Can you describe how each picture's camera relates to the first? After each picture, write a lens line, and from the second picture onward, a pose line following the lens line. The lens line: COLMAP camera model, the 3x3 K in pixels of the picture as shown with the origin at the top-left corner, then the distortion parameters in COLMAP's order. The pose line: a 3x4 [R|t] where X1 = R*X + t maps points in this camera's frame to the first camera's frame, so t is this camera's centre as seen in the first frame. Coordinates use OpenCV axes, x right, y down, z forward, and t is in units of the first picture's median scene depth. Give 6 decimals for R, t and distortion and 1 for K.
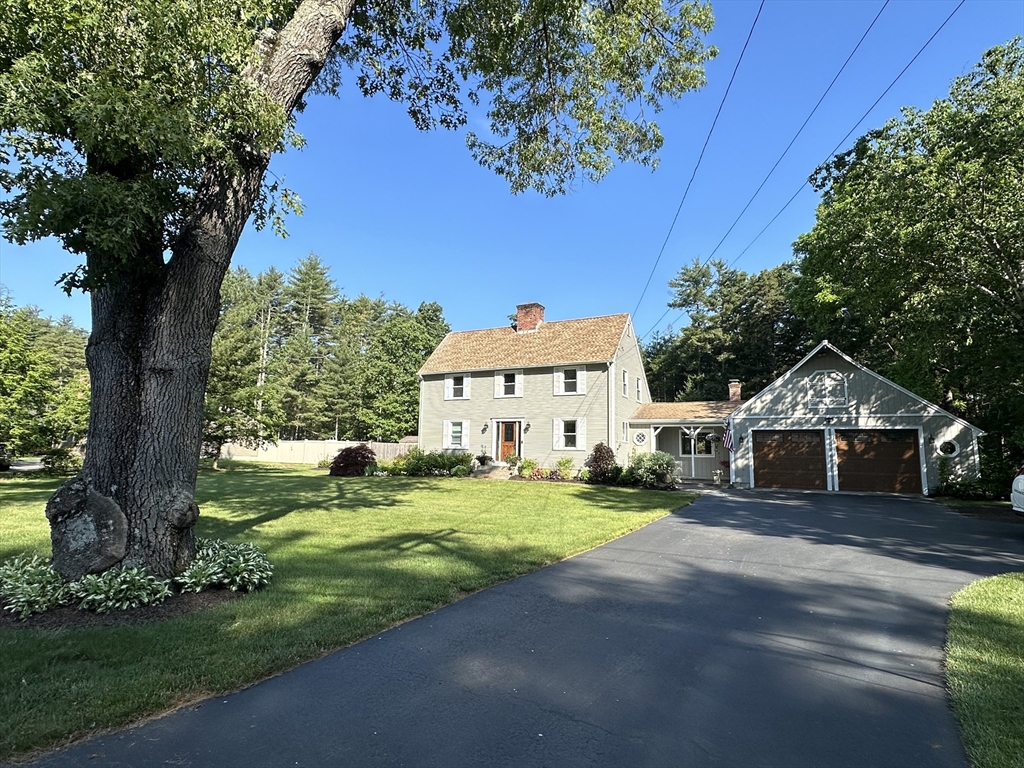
lens RADIAL K [[547.5, 0, 512.0], [0, 547.5, 384.0], [0, 0, 1]] dist [0.000390, 0.000610]
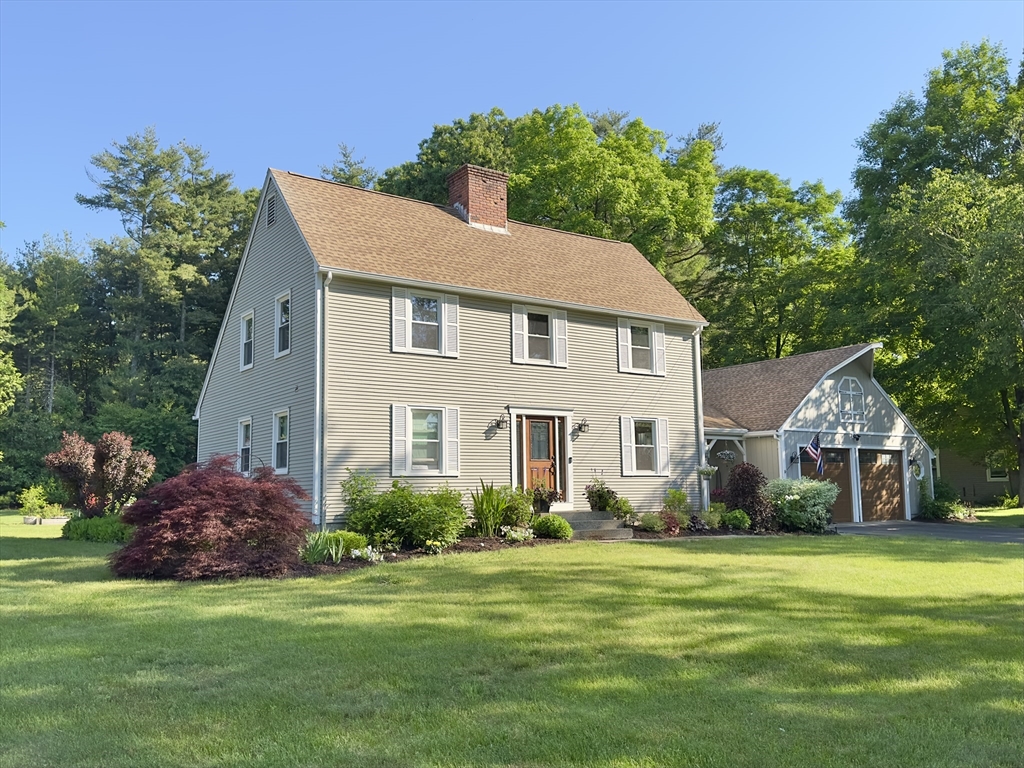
lens RADIAL K [[847.7, 0, 512.0], [0, 847.7, 384.0], [0, 0, 1]] dist [0.137017, -0.212720]
pose [[0.455202, 0.085145, 0.886308, -0.660505], [-0.097956, 0.994164, -0.045197, 0.076524], [-0.884983, -0.066246, 0.460886, 0.689390]]
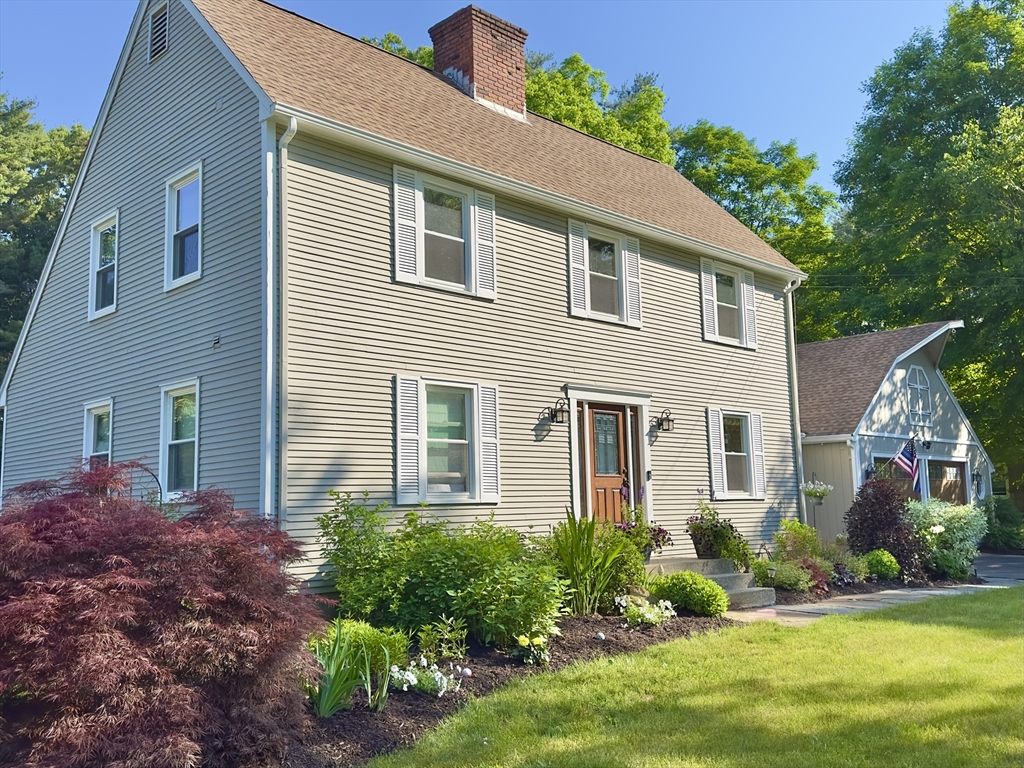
lens RADIAL K [[930.0, 0, 512.0], [0, 930.0, 384.0], [0, 0, 1]] dist [0.171675, -0.347151]
pose [[0.298251, 0.099305, 0.949308, -0.487941], [-0.101343, 0.992246, -0.071957, 0.098564], [-0.949092, -0.074745, 0.306002, 0.897932]]
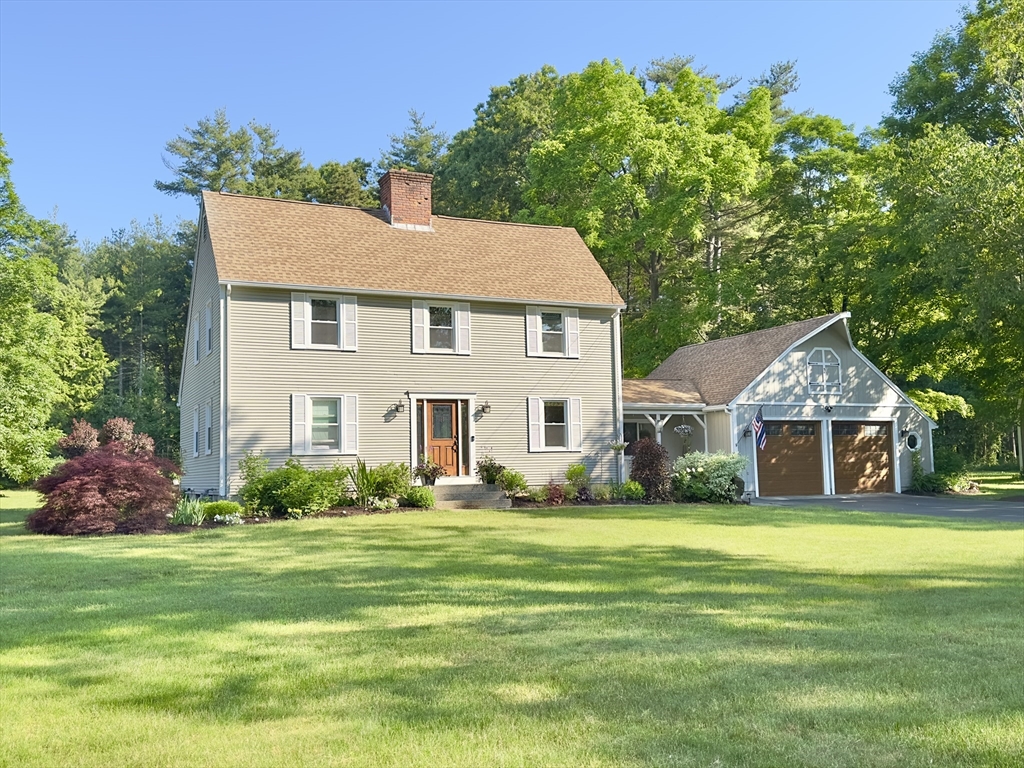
lens RADIAL K [[957.2, 0, 512.0], [0, 957.2, 384.0], [0, 0, 1]] dist [0.148134, -0.218366]
pose [[0.607044, 0.038844, 0.793718, -0.688307], [-0.075028, 0.997144, 0.008583, 0.041020], [-0.791119, -0.064762, 0.608225, 0.394964]]
